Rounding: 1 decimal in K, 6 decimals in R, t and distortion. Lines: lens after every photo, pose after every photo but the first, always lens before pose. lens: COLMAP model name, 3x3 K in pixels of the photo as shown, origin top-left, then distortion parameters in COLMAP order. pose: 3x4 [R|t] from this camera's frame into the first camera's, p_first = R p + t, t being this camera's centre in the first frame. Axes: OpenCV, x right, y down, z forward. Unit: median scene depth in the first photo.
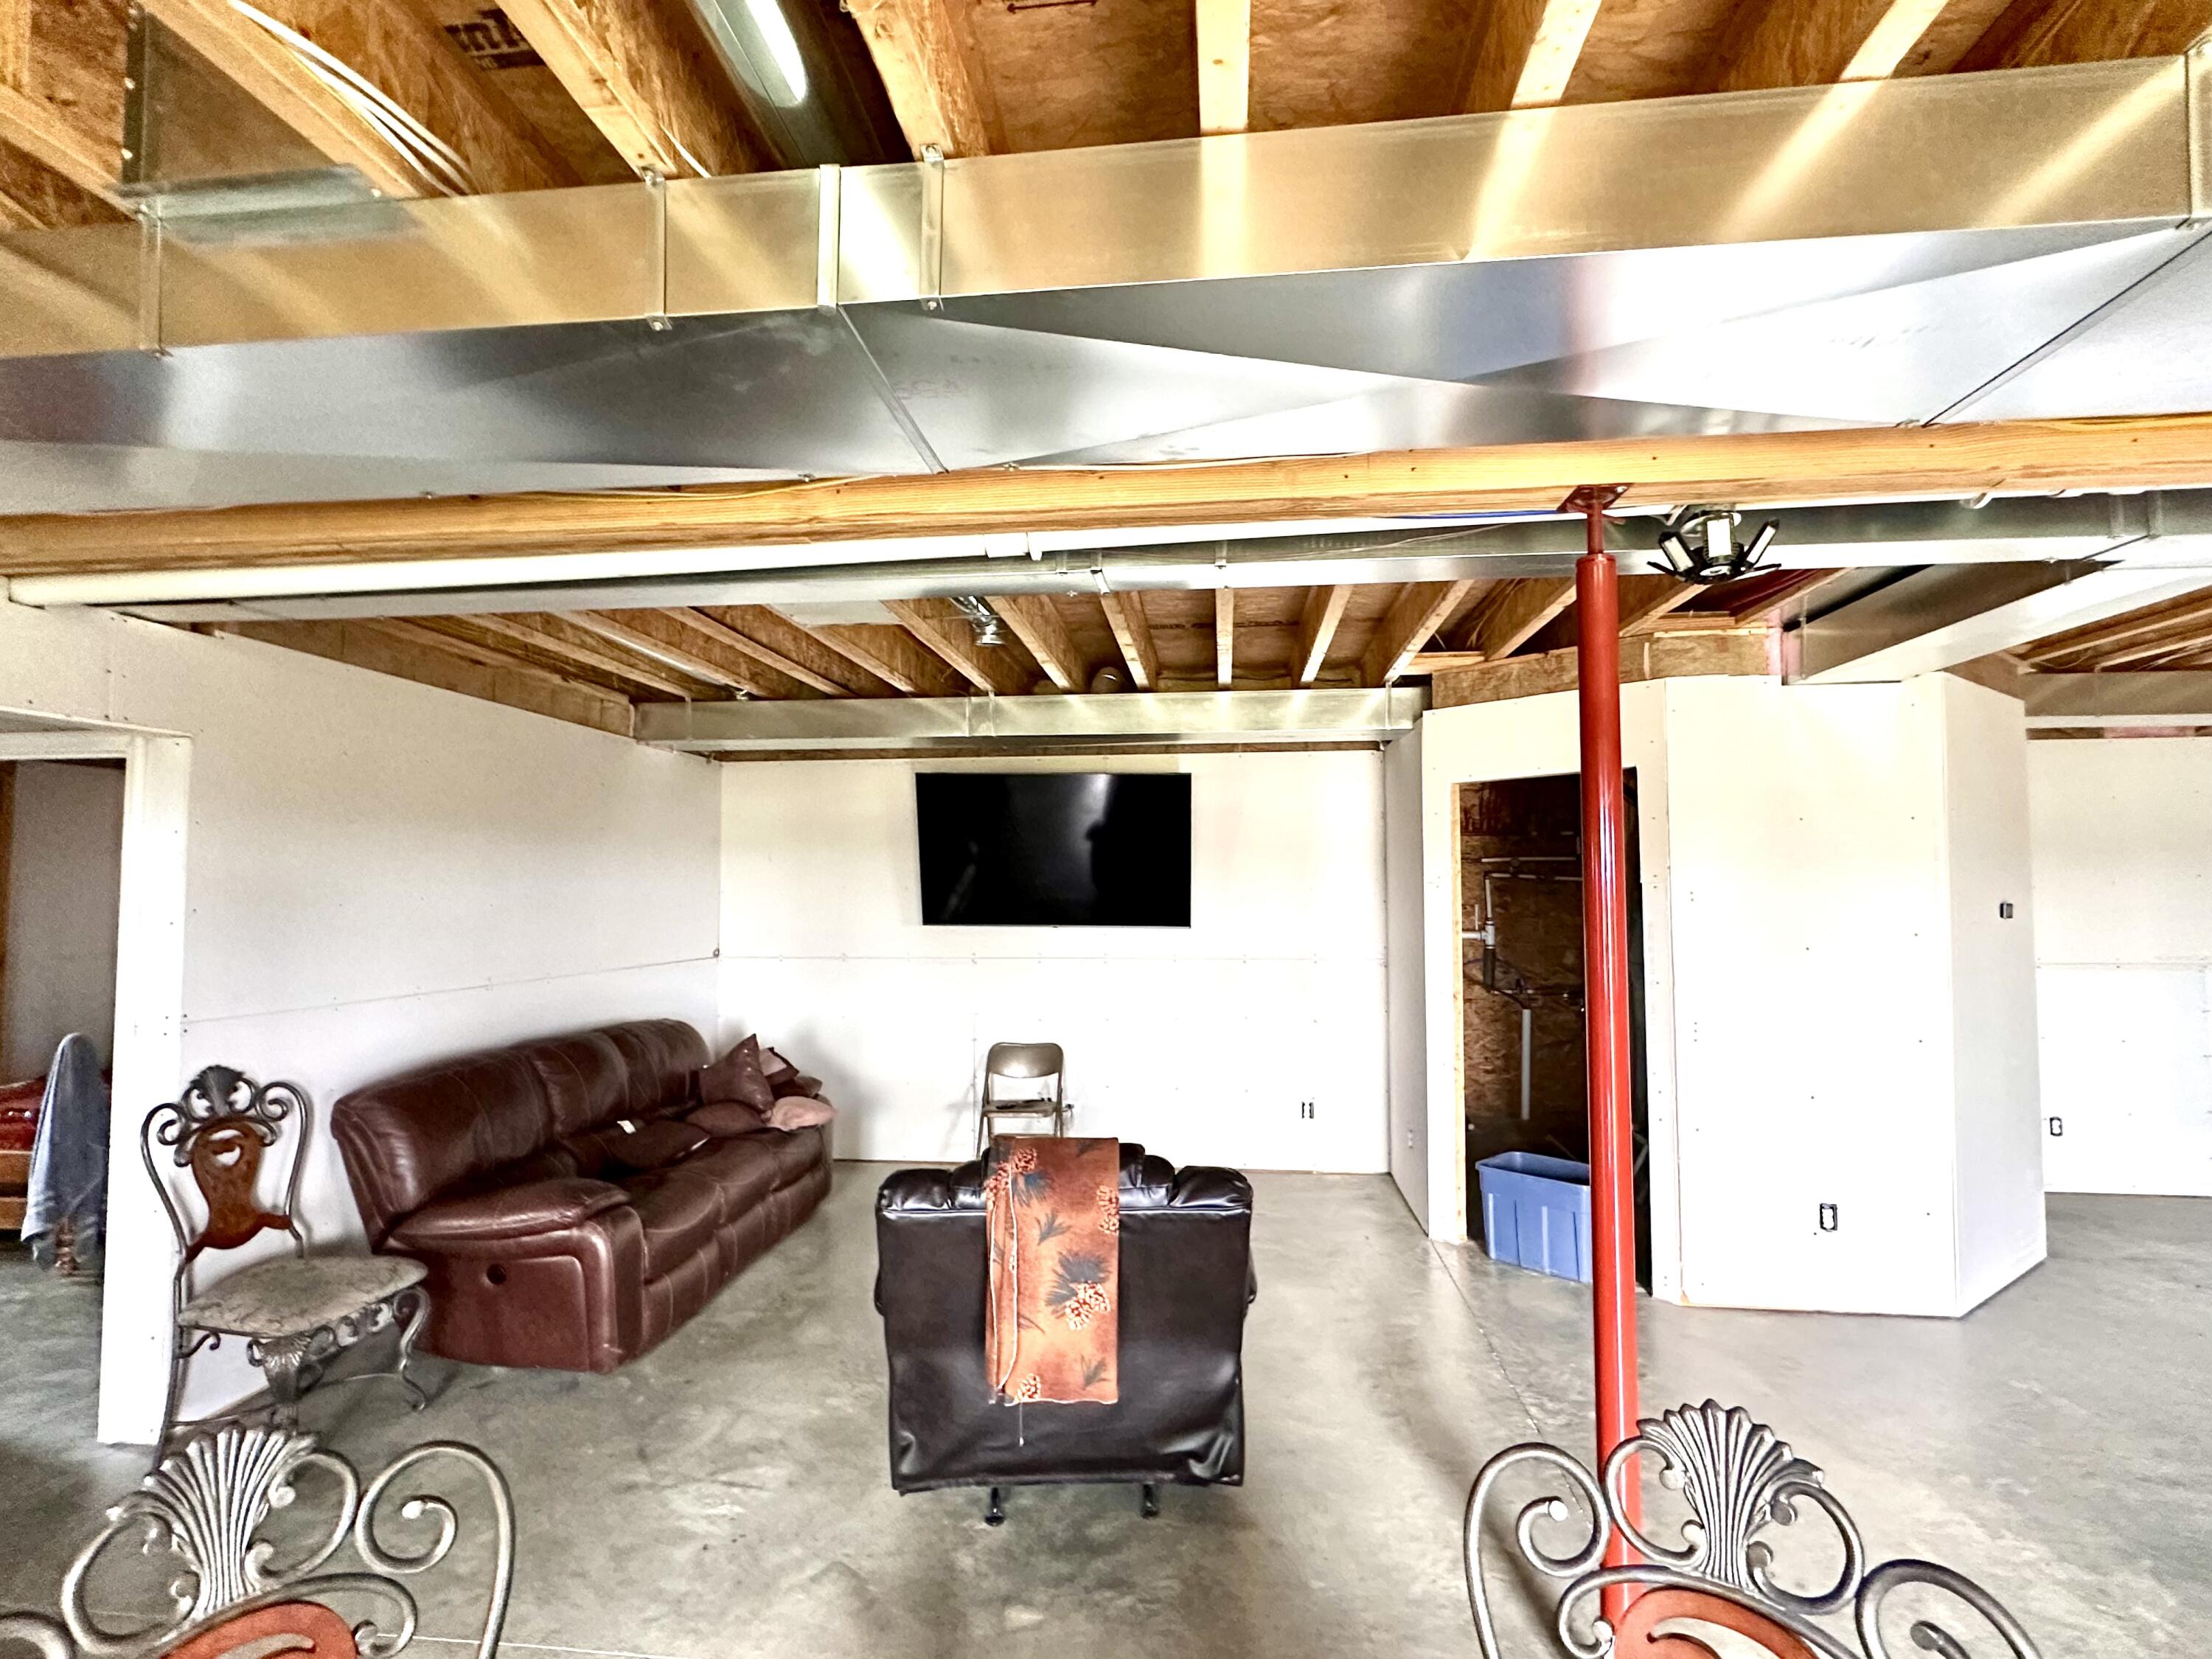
lens RADIAL K [[1086.7, 0, 1099.7], [0, 1086.7, 835.3], [0, 0, 1]] dist [0.001576, -0.000208]
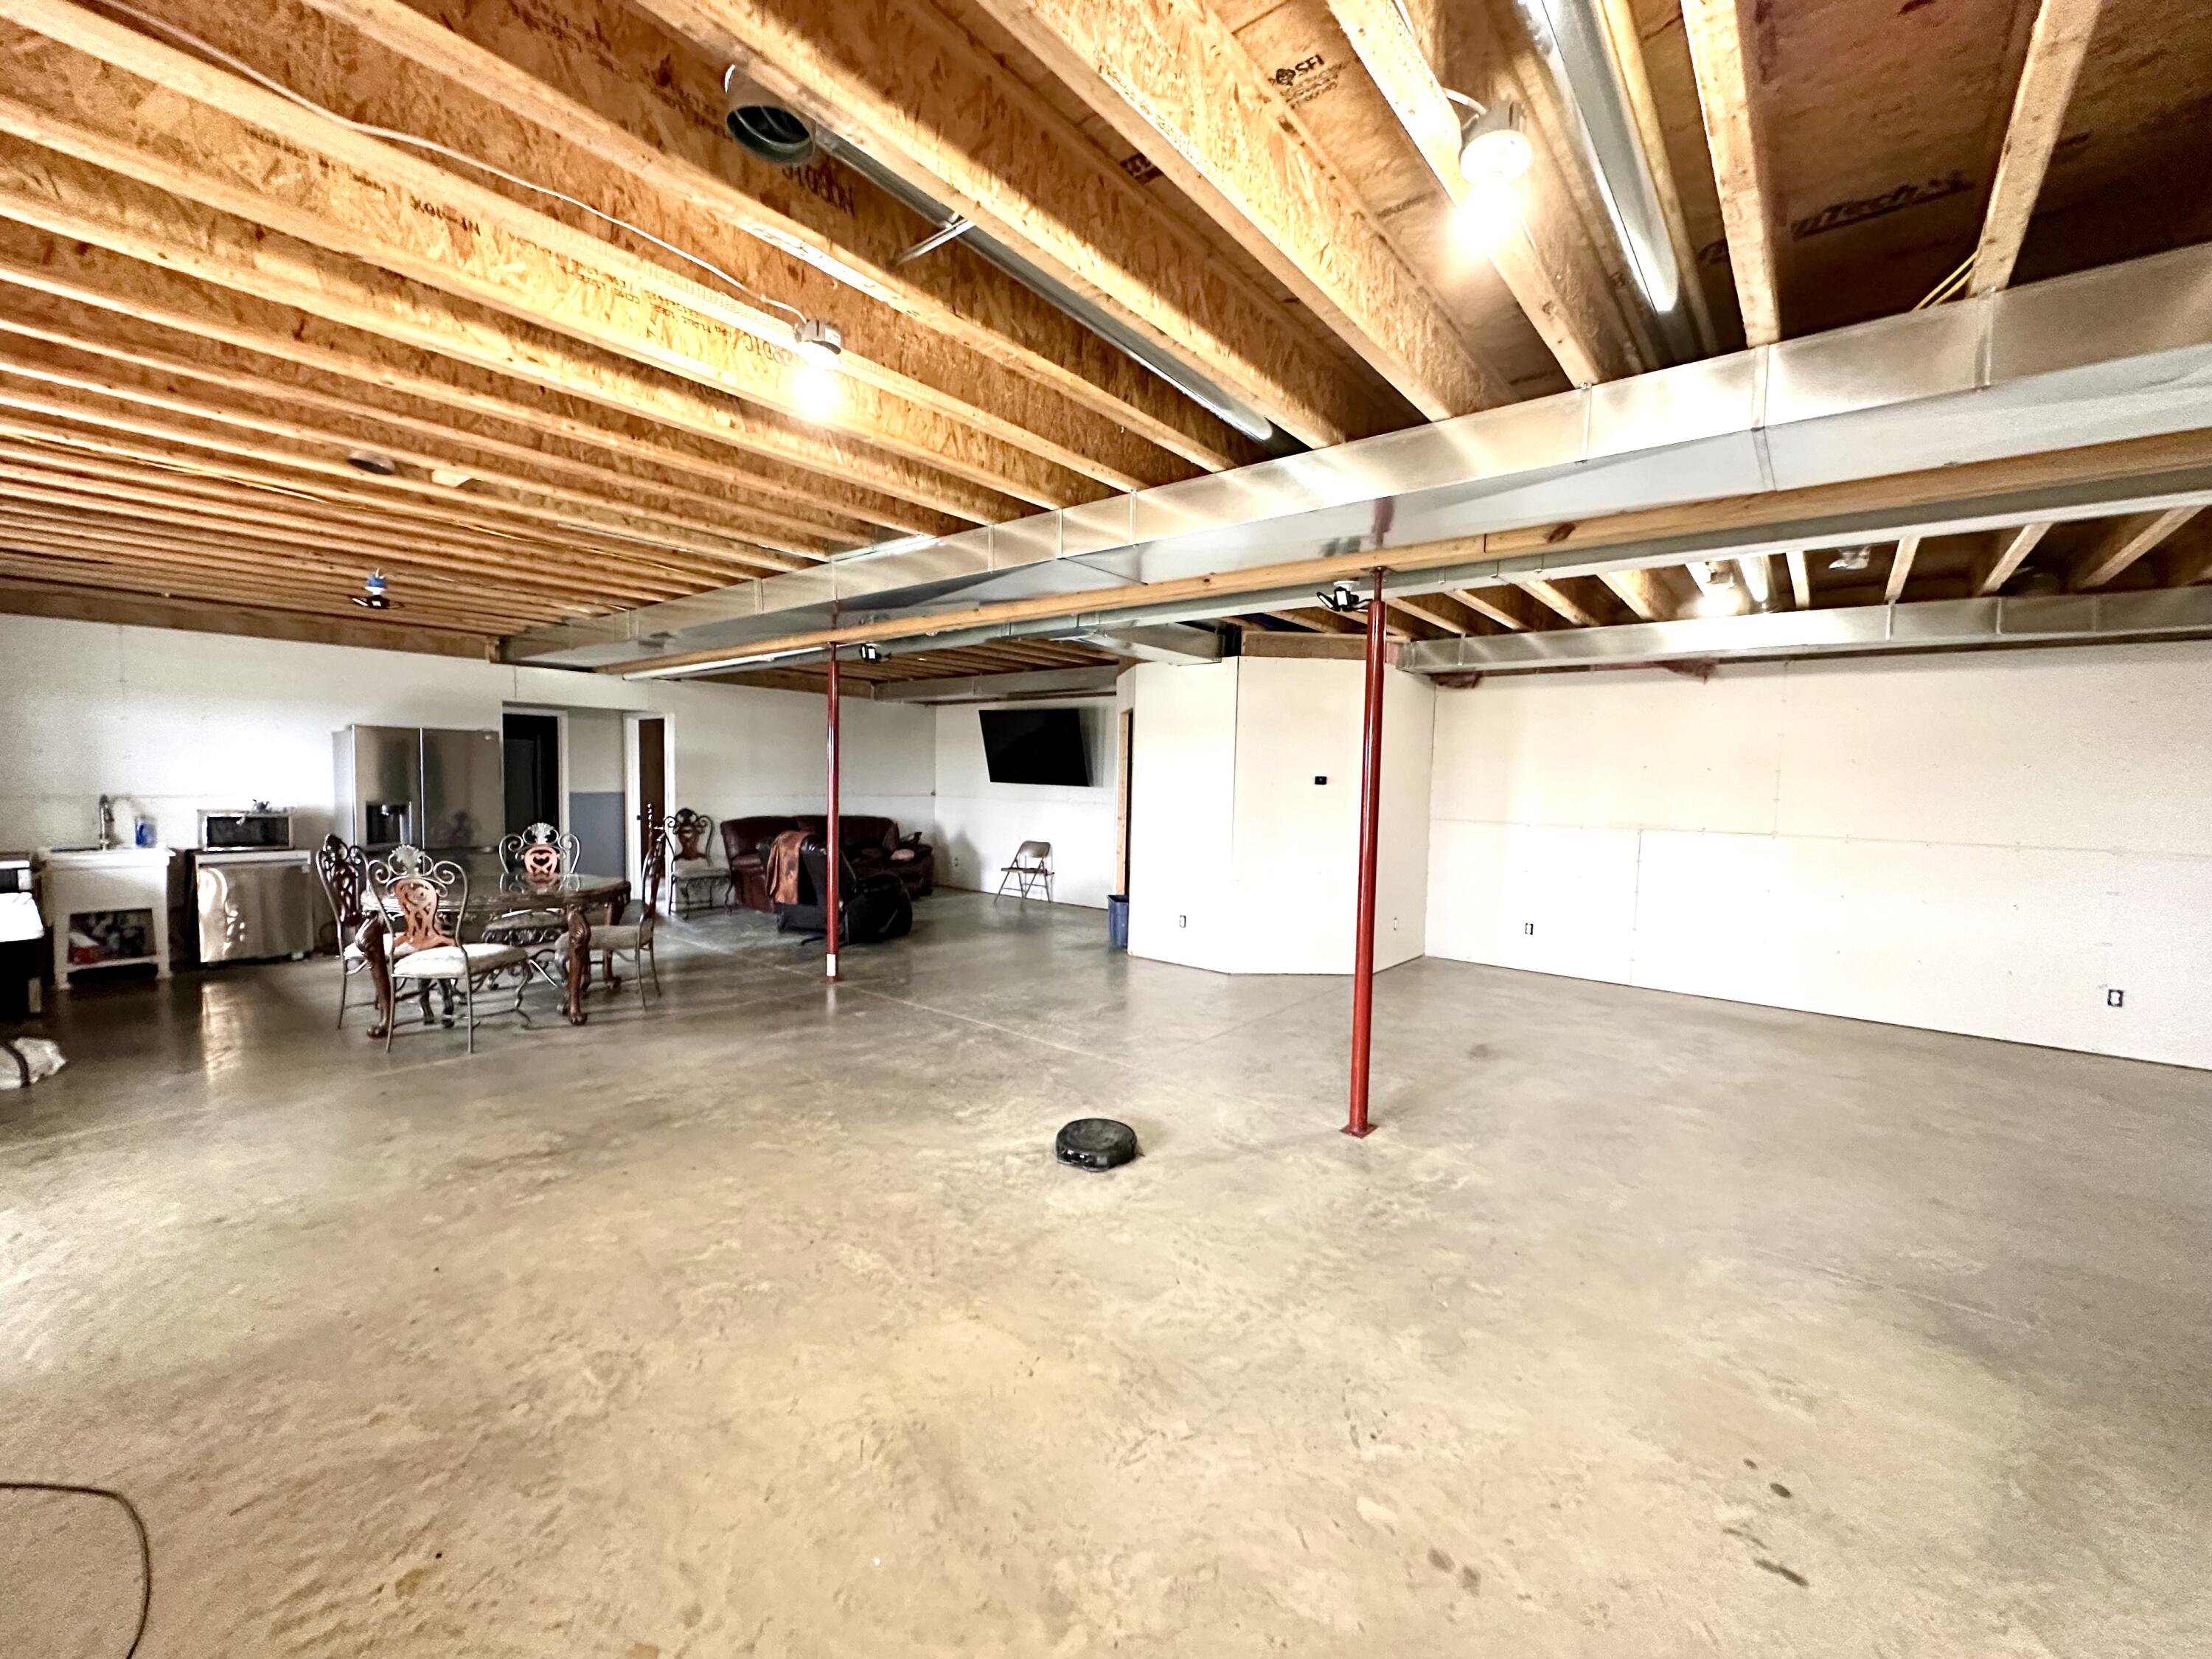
lens RADIAL K [[889.9, 0, 1103.1], [0, 889.9, 827.8], [0, 0, 1]] dist [-0.000576, -0.000061]
pose [[0.839893, 0.051222, -0.540329, 1.463694], [0.003778, 0.994961, 0.100192, -0.002325], [0.542738, -0.086192, 0.835468, -0.512843]]
